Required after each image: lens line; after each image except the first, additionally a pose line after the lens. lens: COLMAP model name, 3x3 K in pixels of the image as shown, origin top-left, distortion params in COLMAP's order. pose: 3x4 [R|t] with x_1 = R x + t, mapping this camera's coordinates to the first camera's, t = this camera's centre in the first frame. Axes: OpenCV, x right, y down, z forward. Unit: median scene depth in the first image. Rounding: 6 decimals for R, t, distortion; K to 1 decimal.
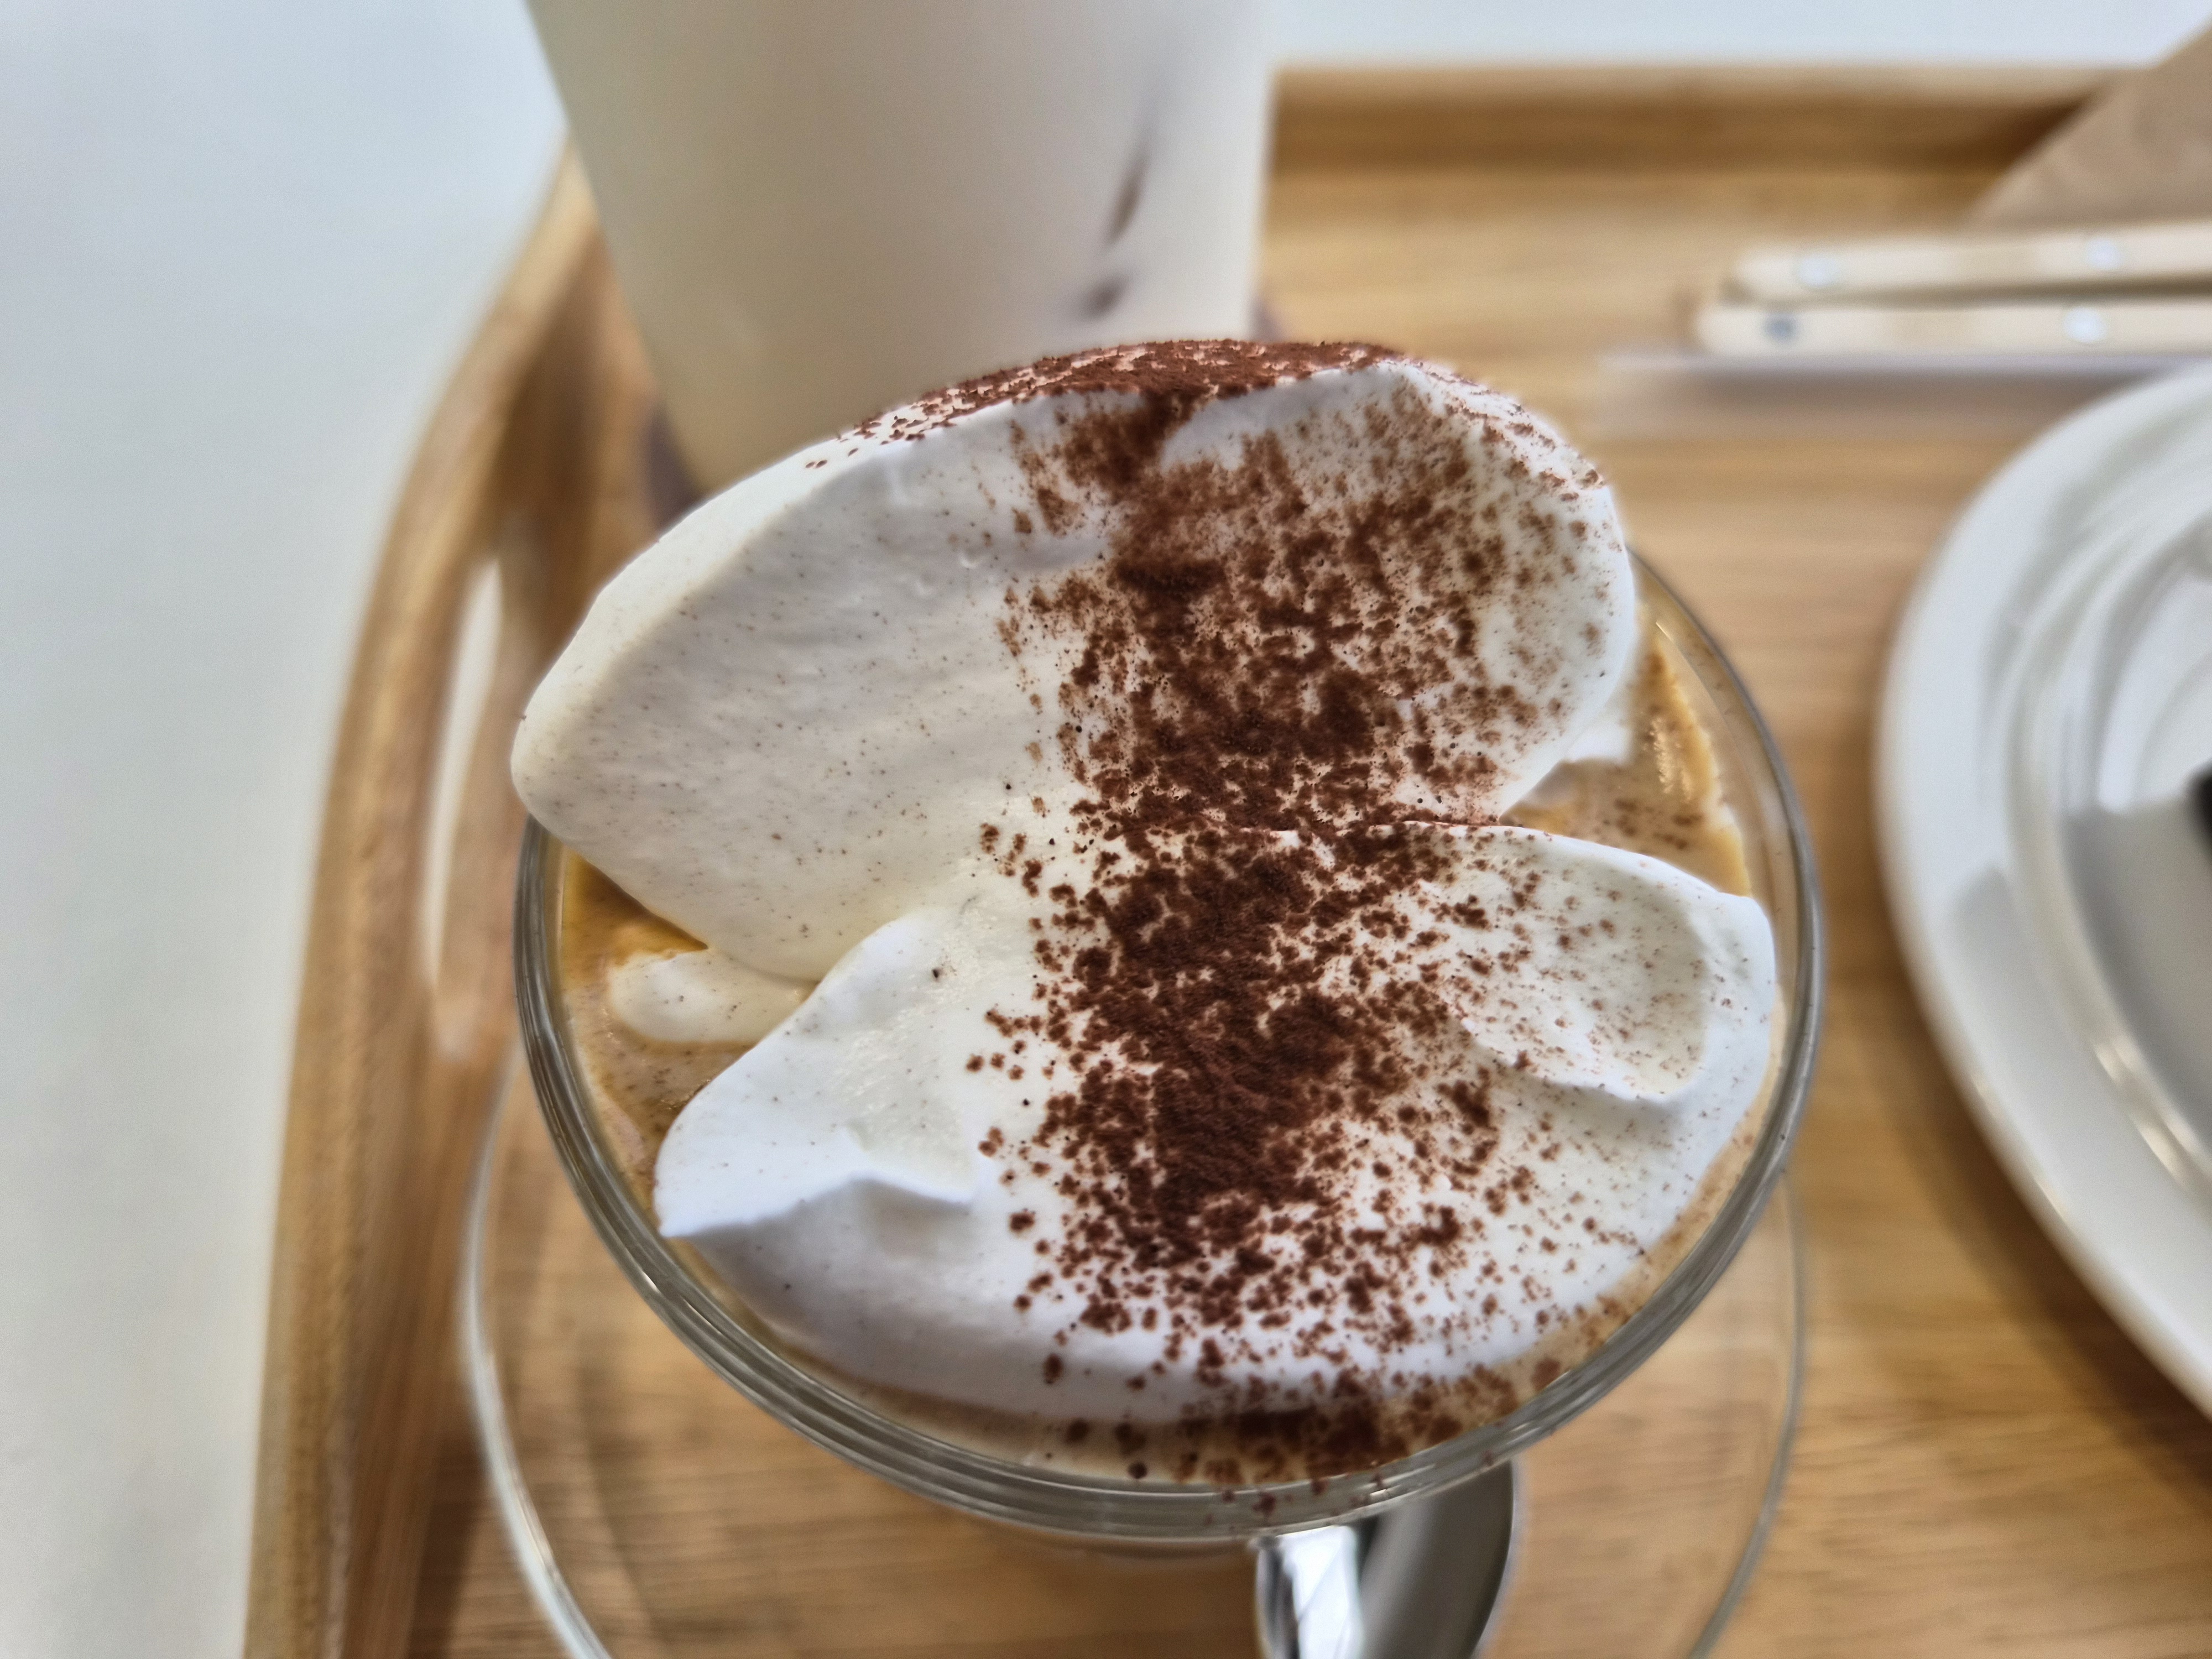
lens RADIAL K [[1571.7, 0, 1100.2], [0, 1571.7, 863.5], [0, 0, 1]] dist [-0.000422, -0.039686]
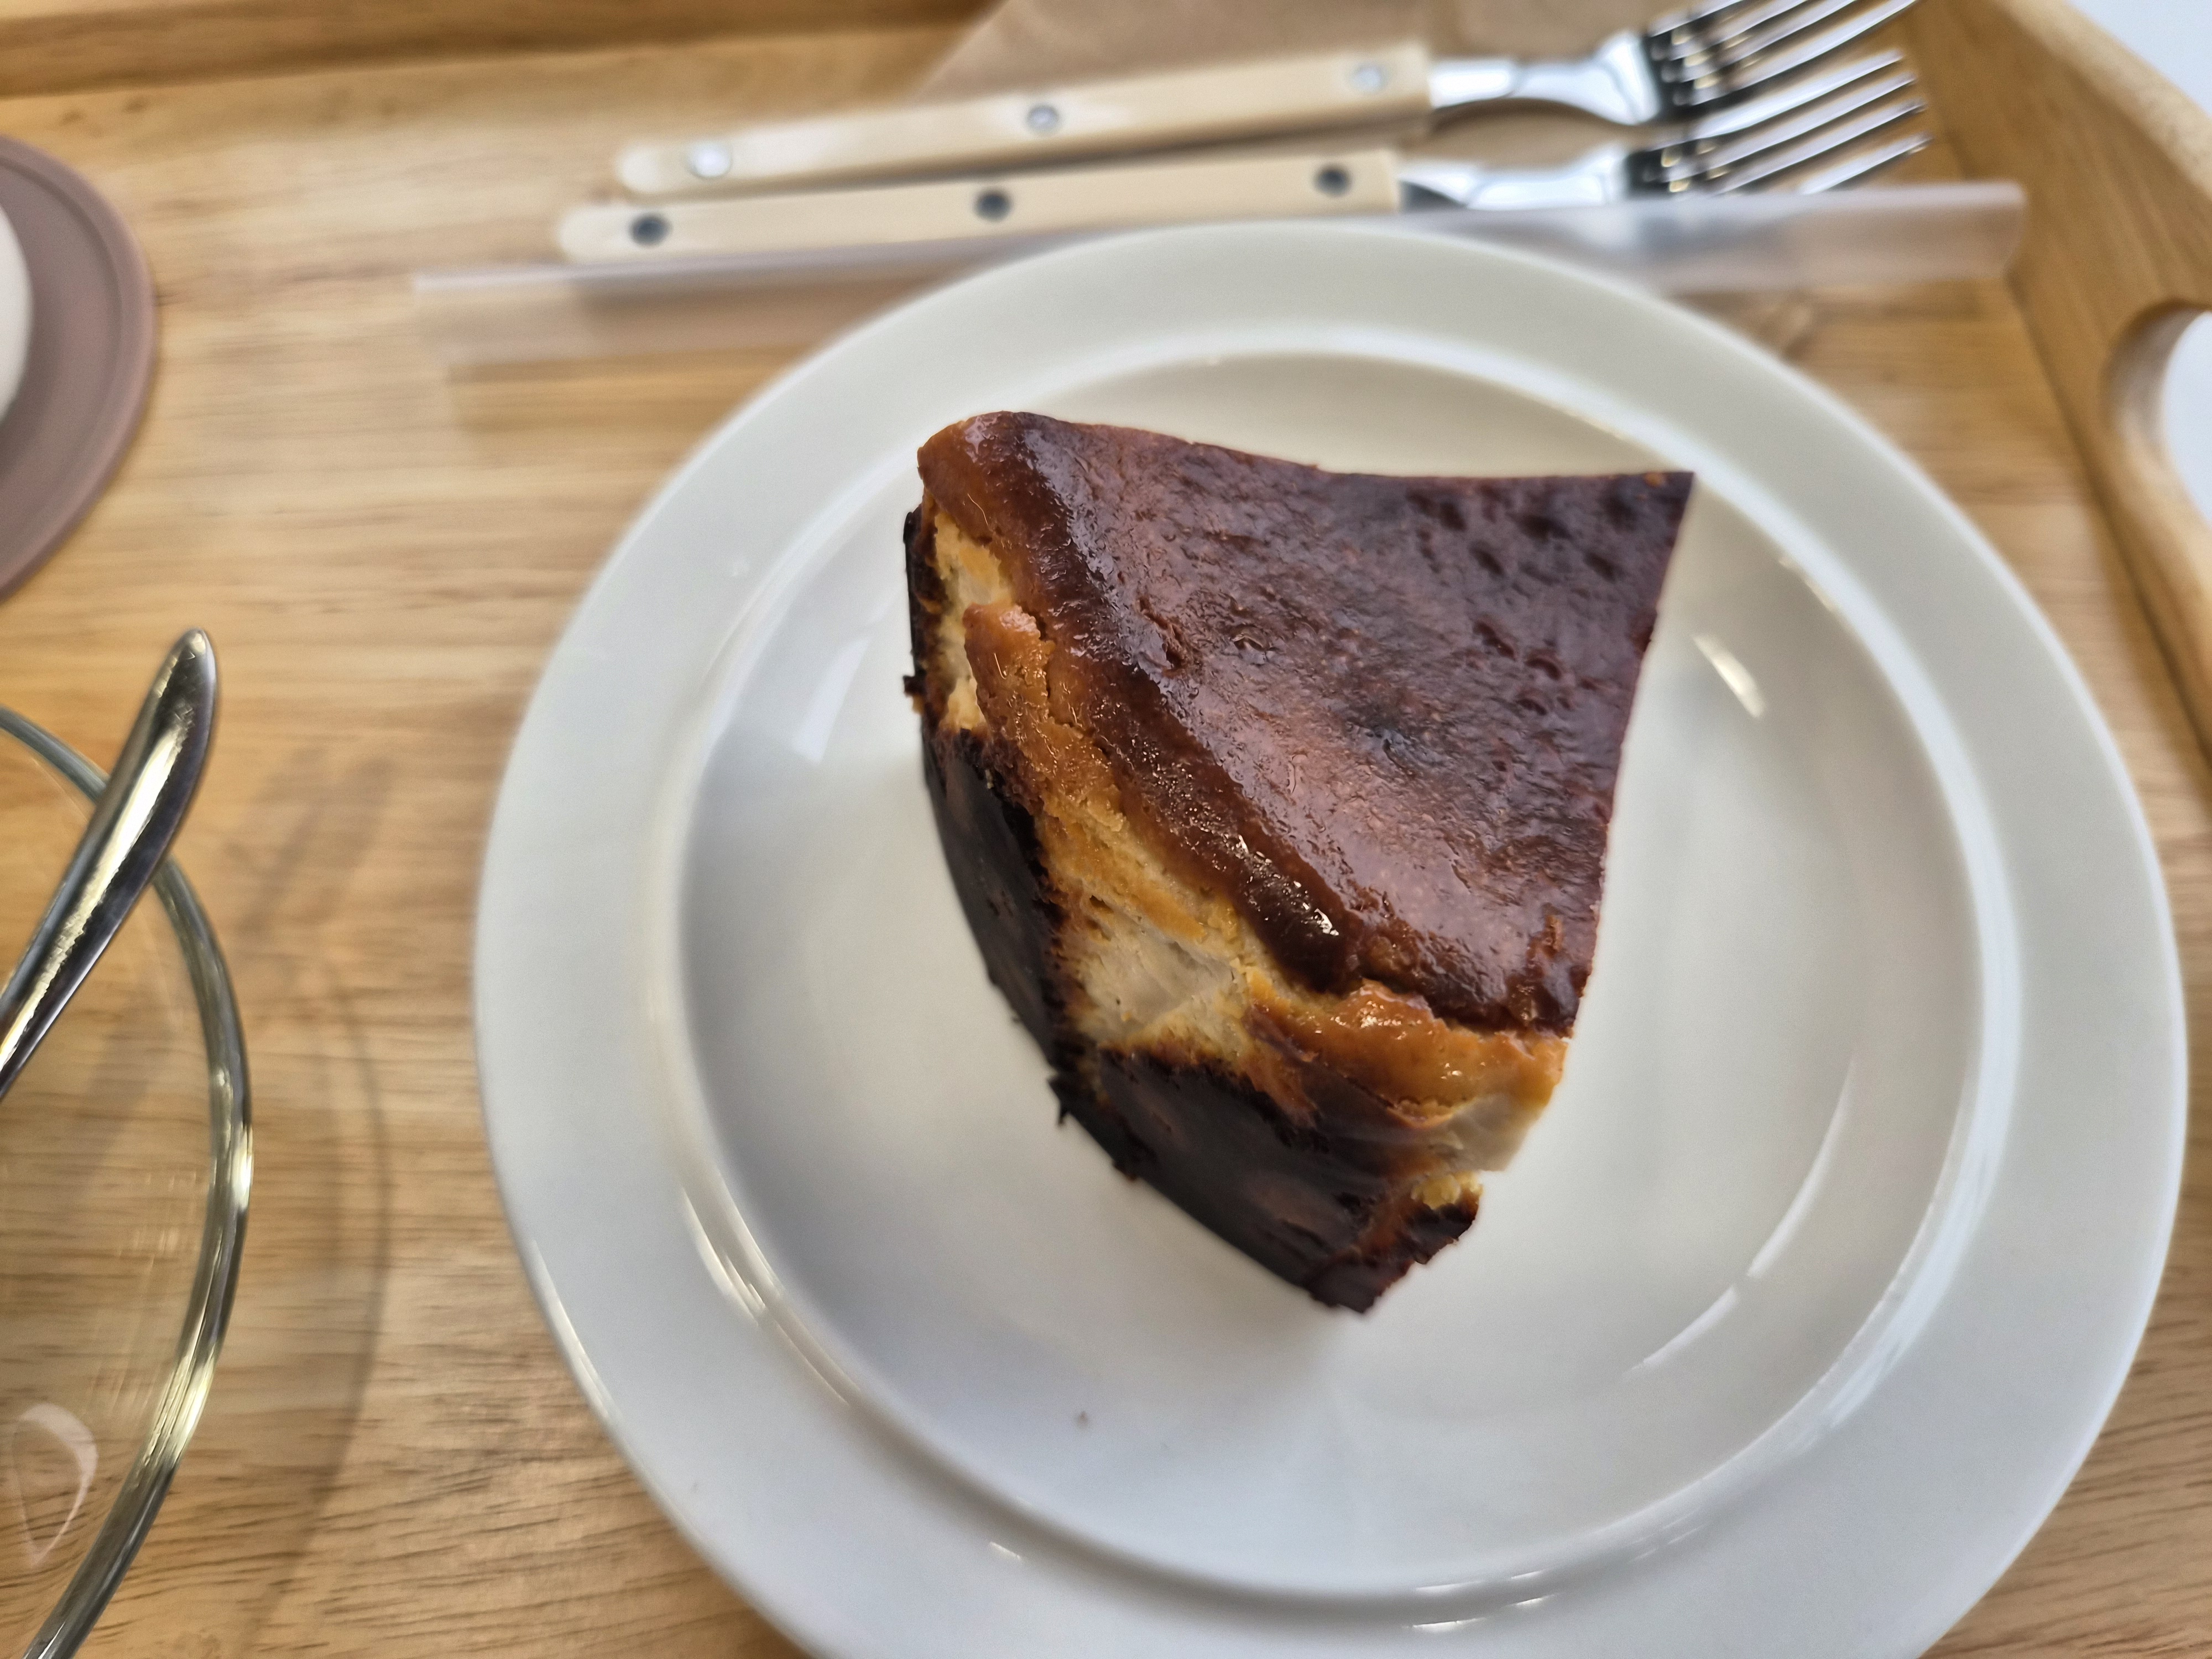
lens RADIAL K [[1567.6, 0, 1100.3], [0, 1567.6, 823.5], [0, 0, 1]] dist [-0.026931, -0.003513]
pose [[0.997786, -0.060042, 0.028614, 1.678741], [0.057697, 0.995380, 0.076747, -0.143551], [-0.033090, -0.074926, 0.996640, 0.173603]]
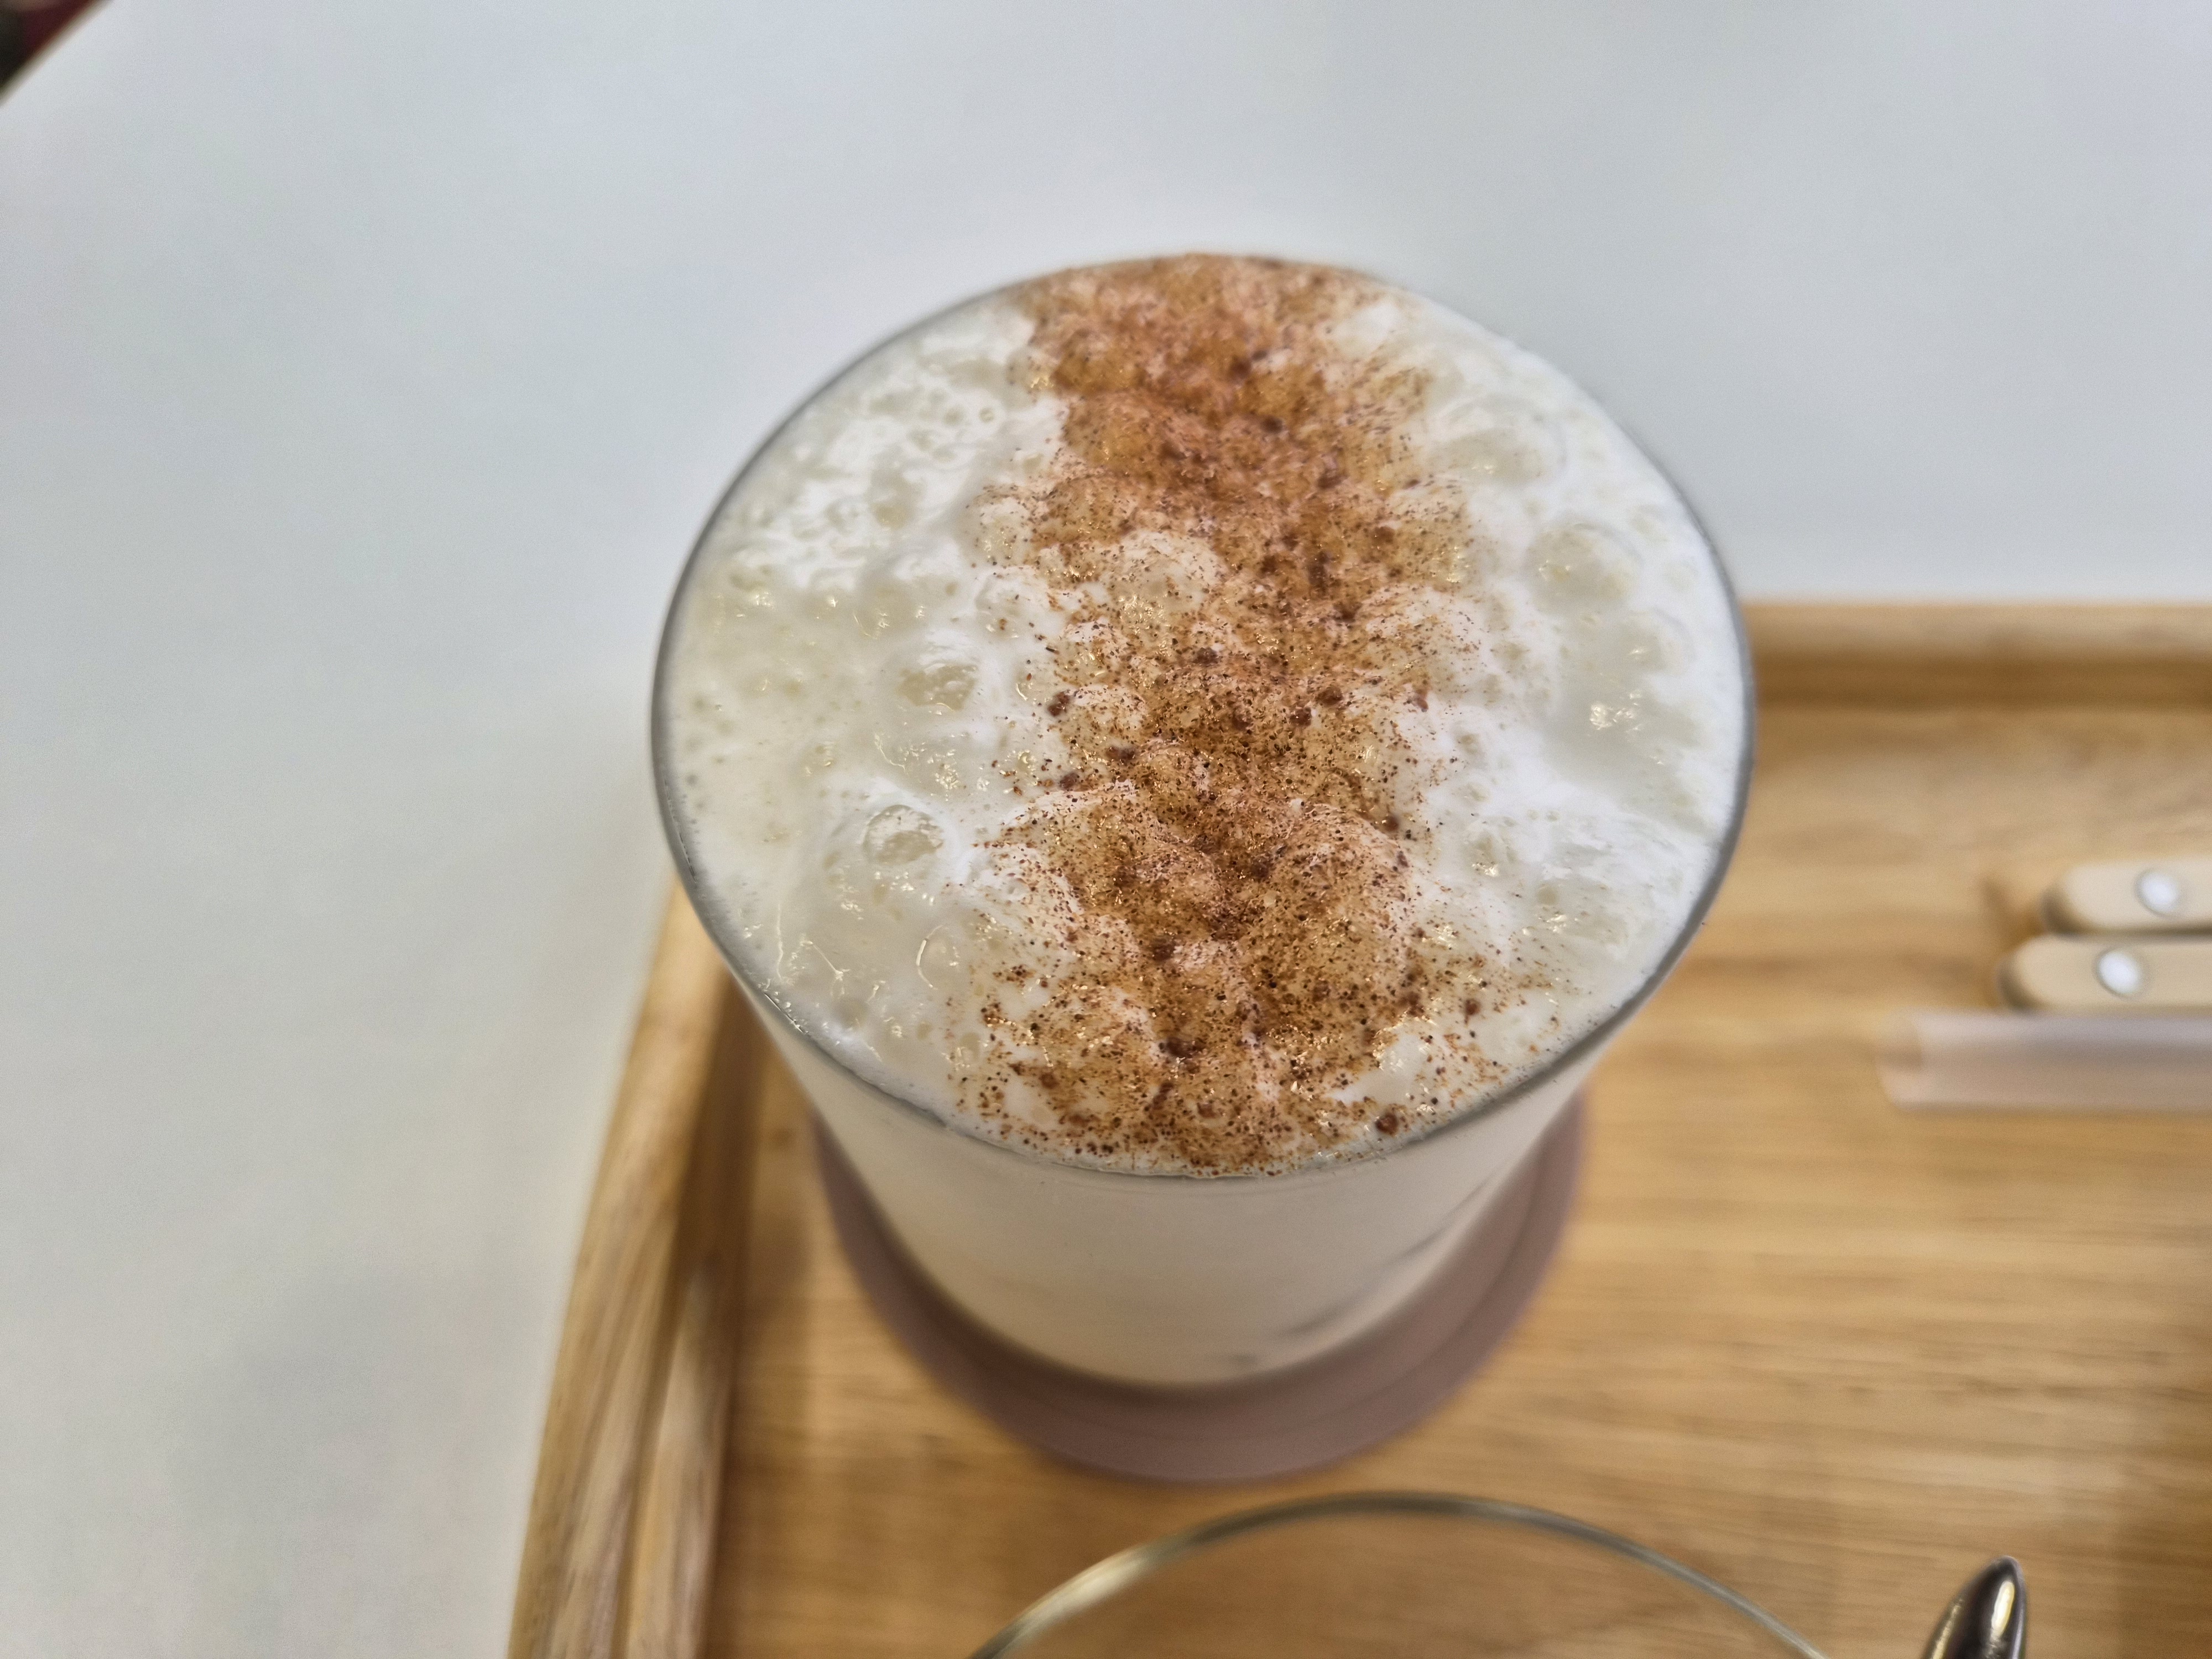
lens RADIAL K [[1571.7, 0, 1100.2], [0, 1571.7, 863.5], [0, 0, 1]] dist [-0.000422, -0.039686]
pose [[0.999443, 0.013488, -0.030520, -0.267211], [-0.012466, 0.999364, 0.033408, -1.098777], [0.030951, -0.033009, 0.998976, 0.317937]]
